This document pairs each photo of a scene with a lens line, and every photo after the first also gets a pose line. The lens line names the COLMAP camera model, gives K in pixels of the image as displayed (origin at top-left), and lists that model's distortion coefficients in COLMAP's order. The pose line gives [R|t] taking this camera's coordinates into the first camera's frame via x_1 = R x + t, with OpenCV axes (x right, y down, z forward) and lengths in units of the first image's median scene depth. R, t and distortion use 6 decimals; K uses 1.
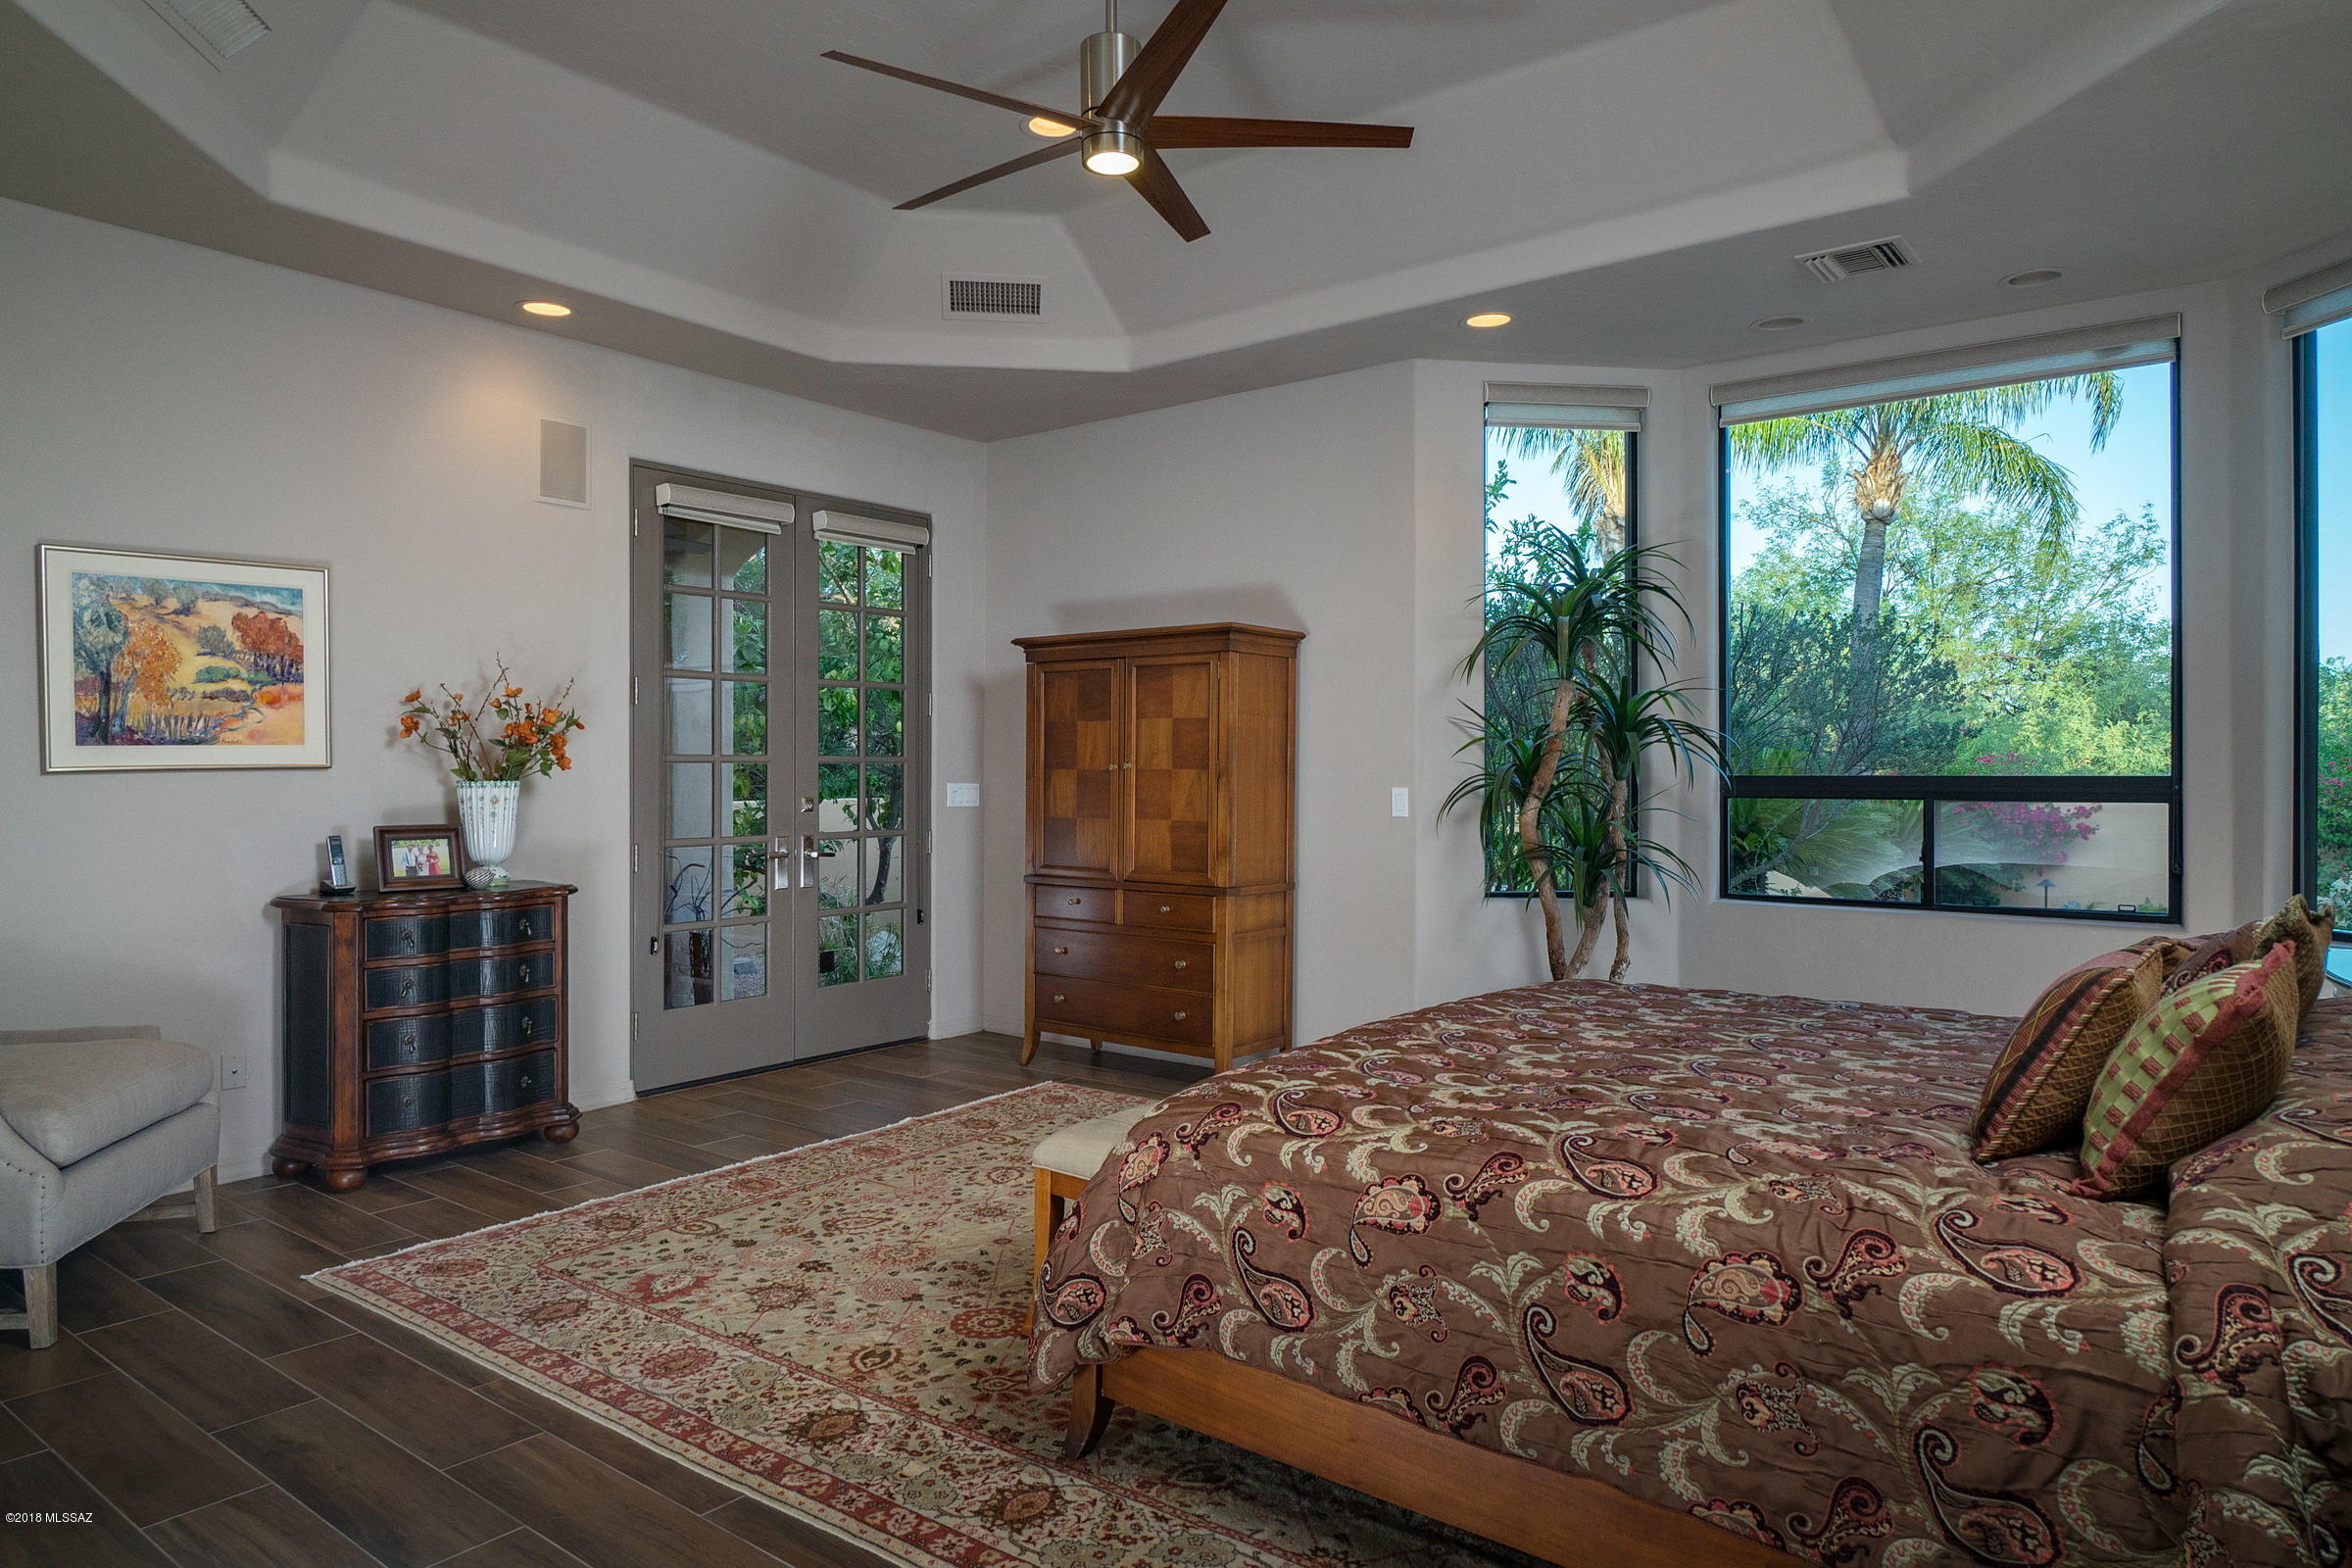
lens RADIAL K [[1417.2, 0, 1176.0], [0, 1417.2, 784.0], [0, 0, 1]] dist [0.055915, -0.000154]
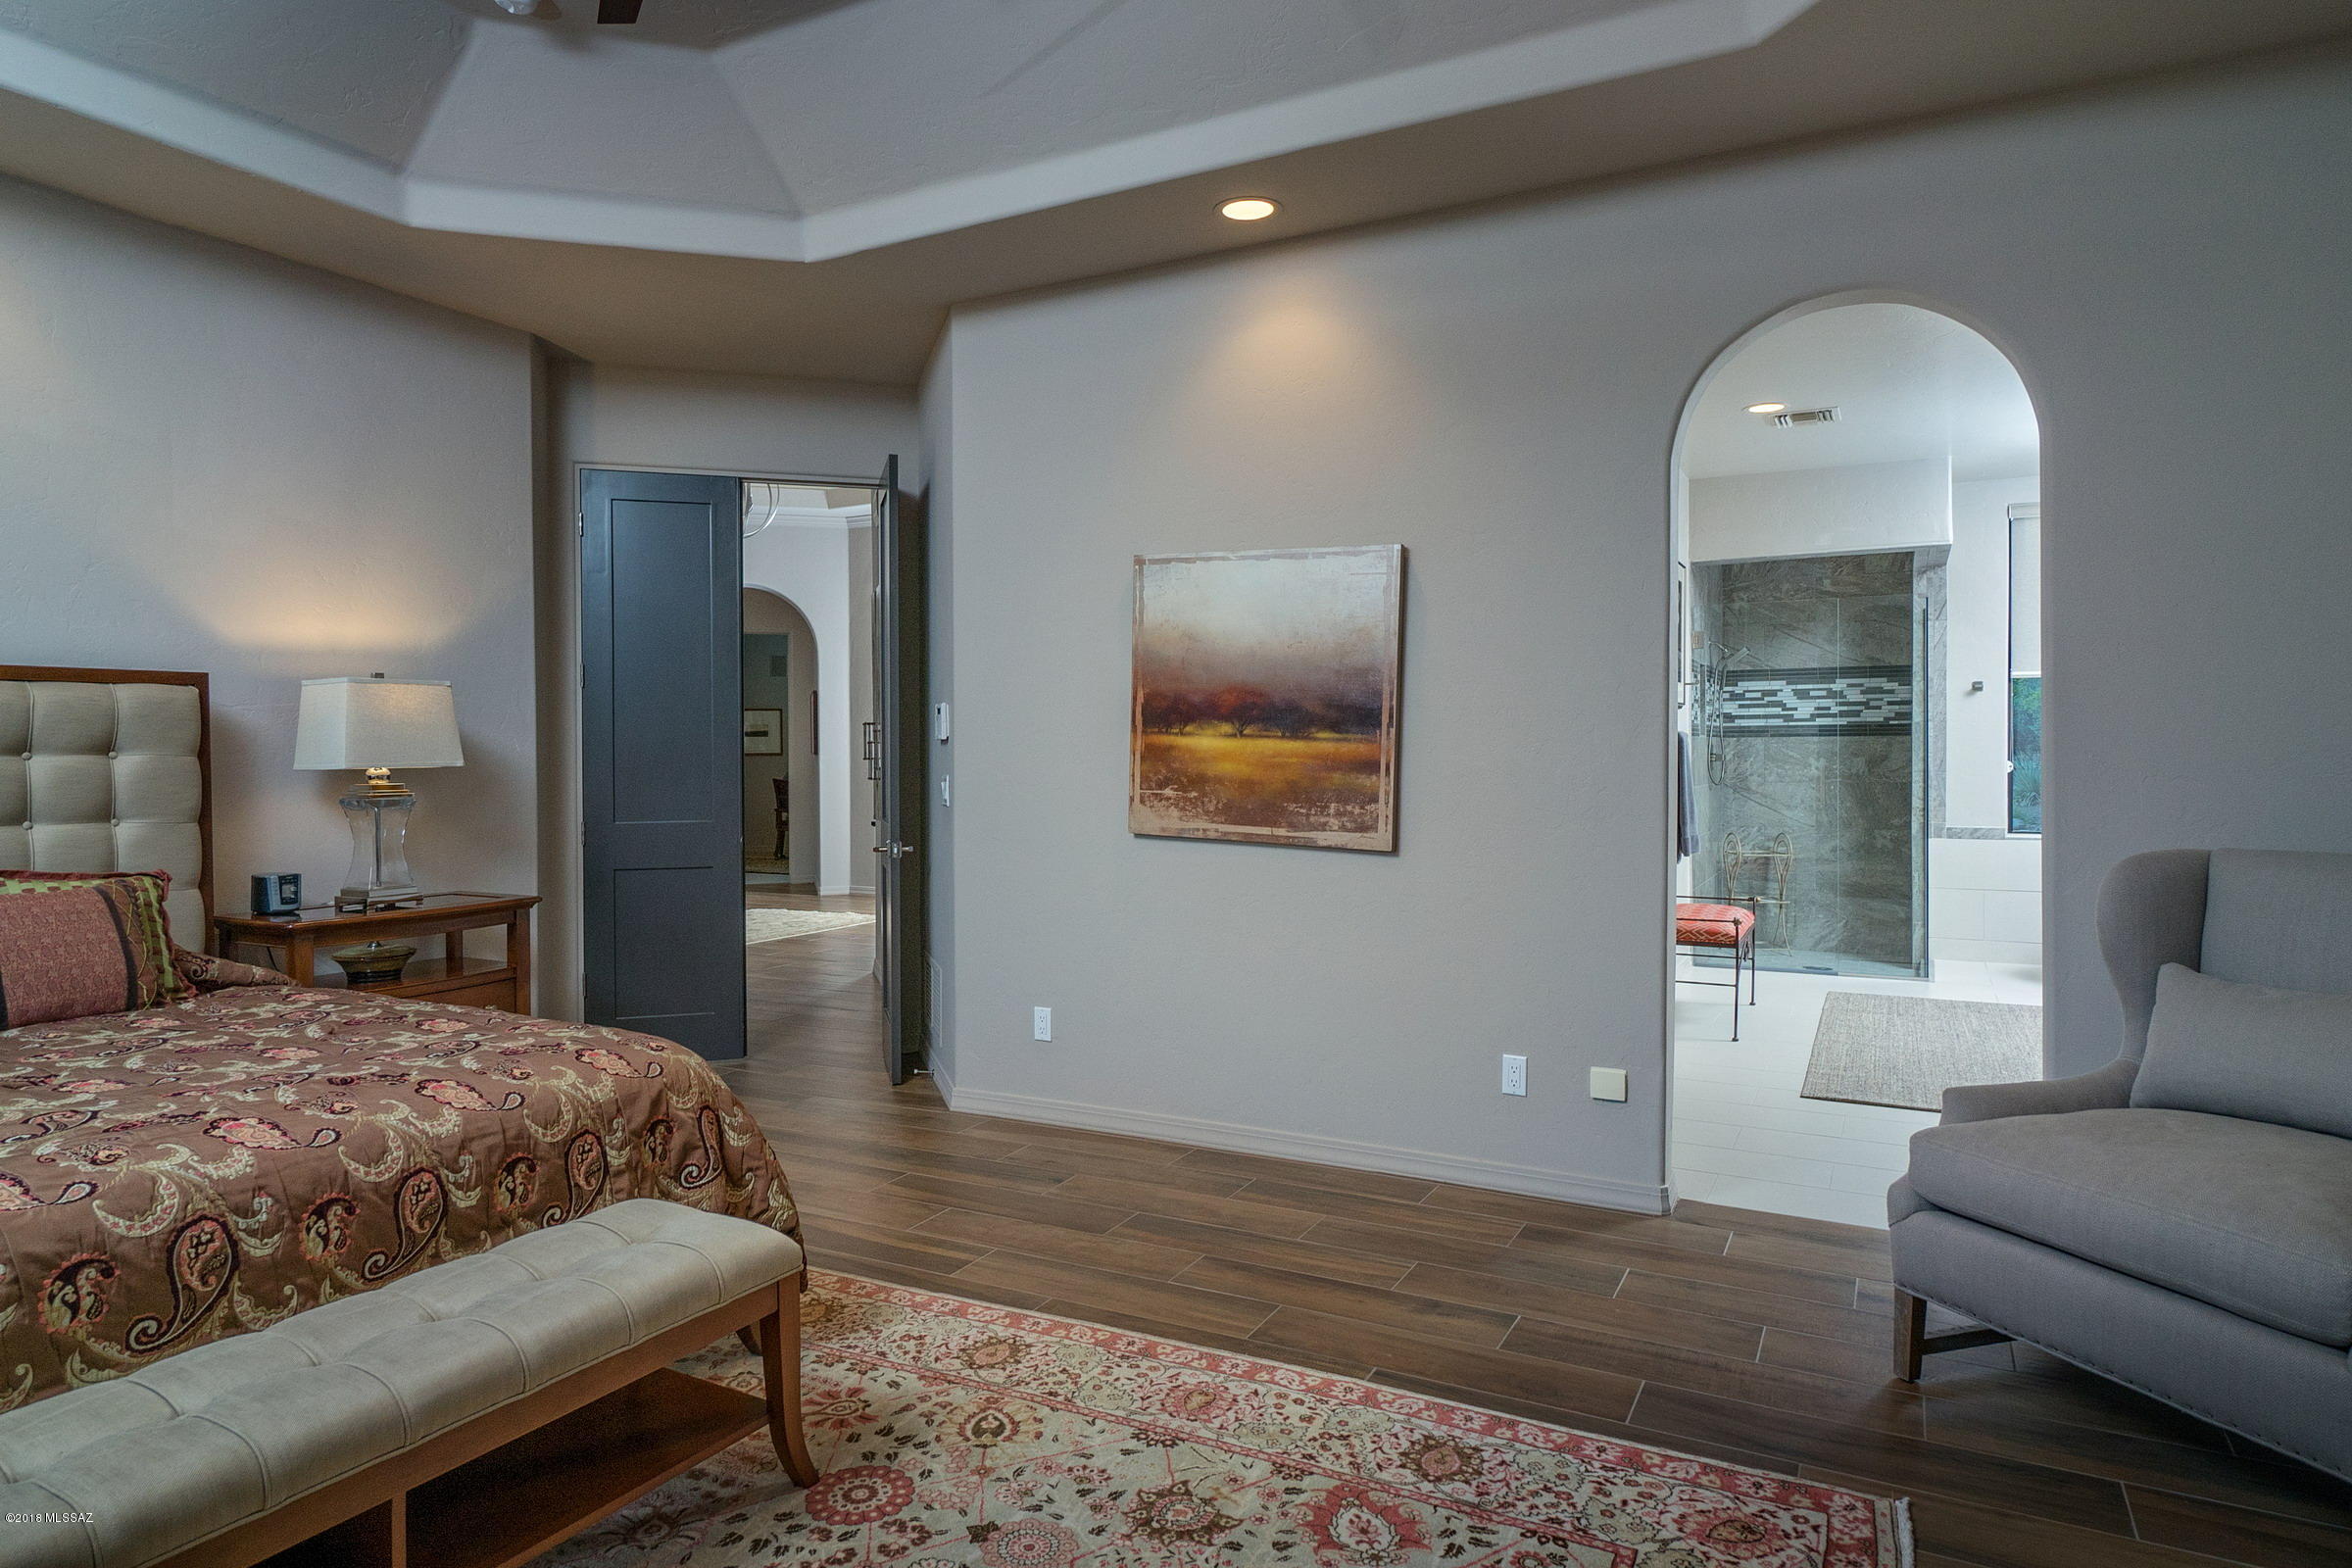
lens RADIAL K [[1385.0, 0, 1176.0], [0, 1385.0, 784.0], [0, 0, 1]] dist [-0.000415, 0.000240]
pose [[-0.986981, 0.007758, -0.160651, -0.137672], [0.001613, 0.999263, 0.038344, -0.017370], [0.160830, 0.037586, -0.986266, 1.329277]]
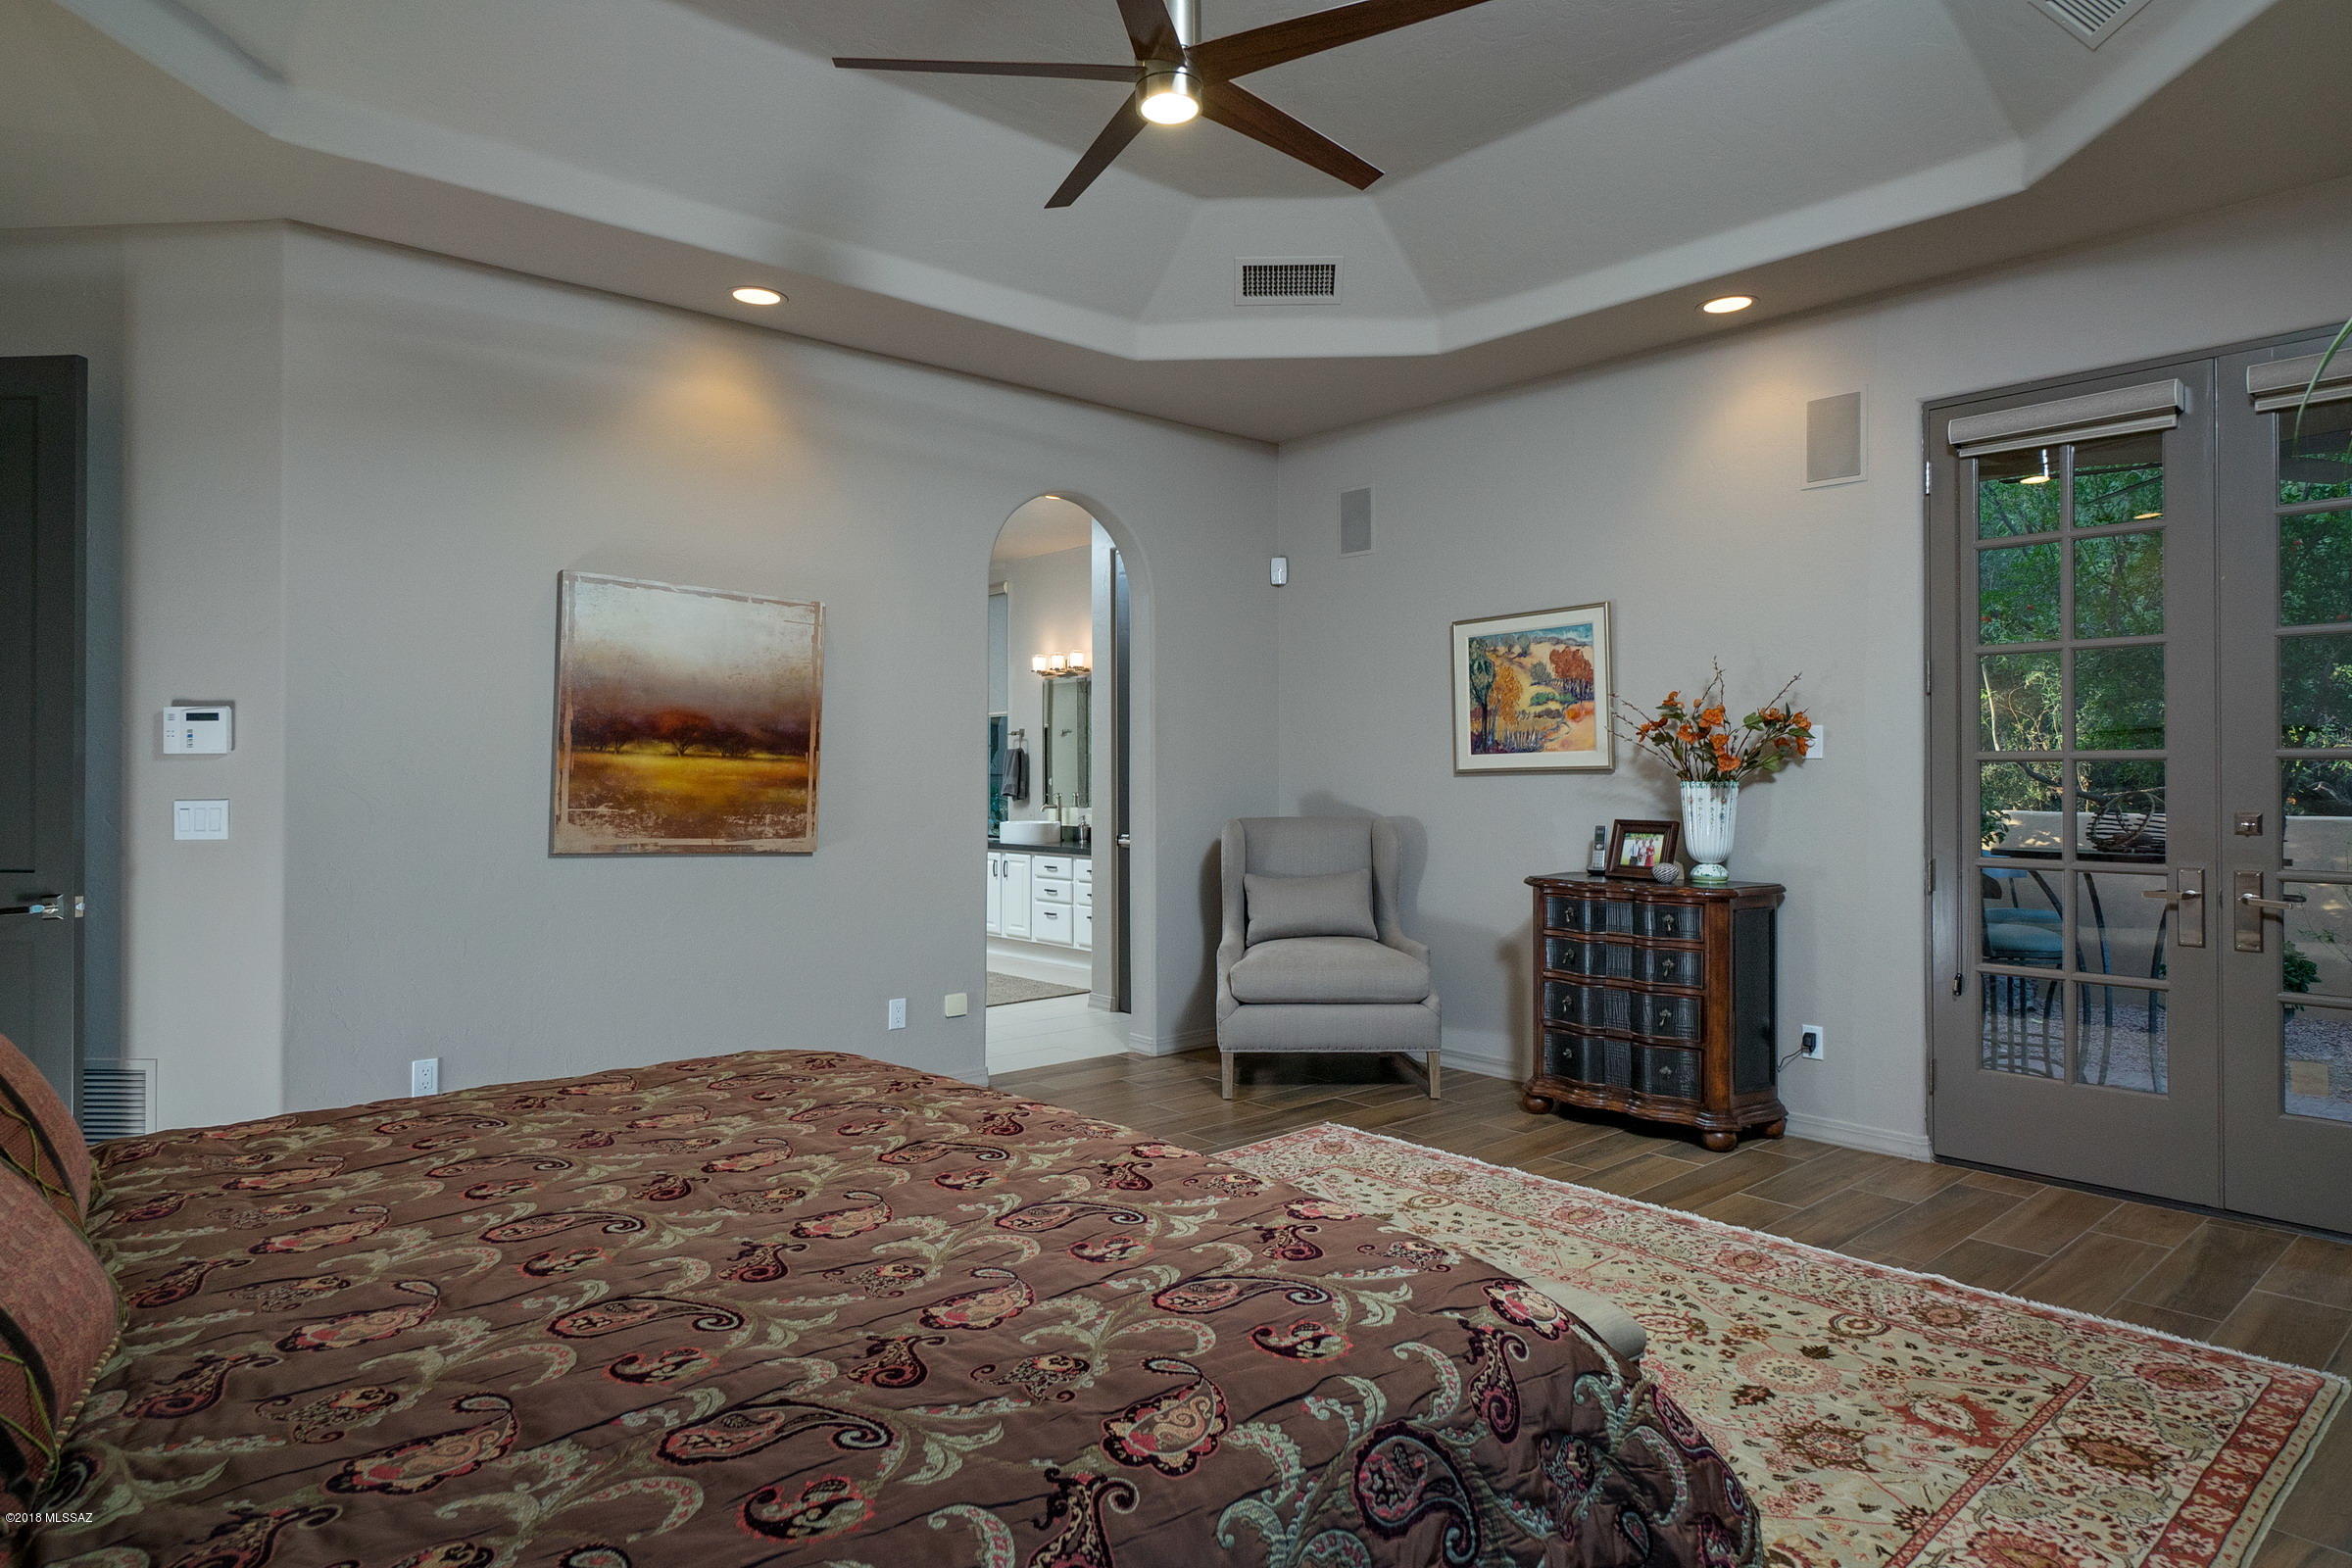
lens RADIAL K [[1385.0, 0, 1176.0], [0, 1385.0, 784.0], [0, 0, 1]] dist [-0.000415, 0.000240]
pose [[-0.171606, 0.007391, -0.985138, 0.654369], [-0.011709, 0.999886, 0.009542, -0.006245], [0.985096, 0.013173, -0.171500, 0.916498]]
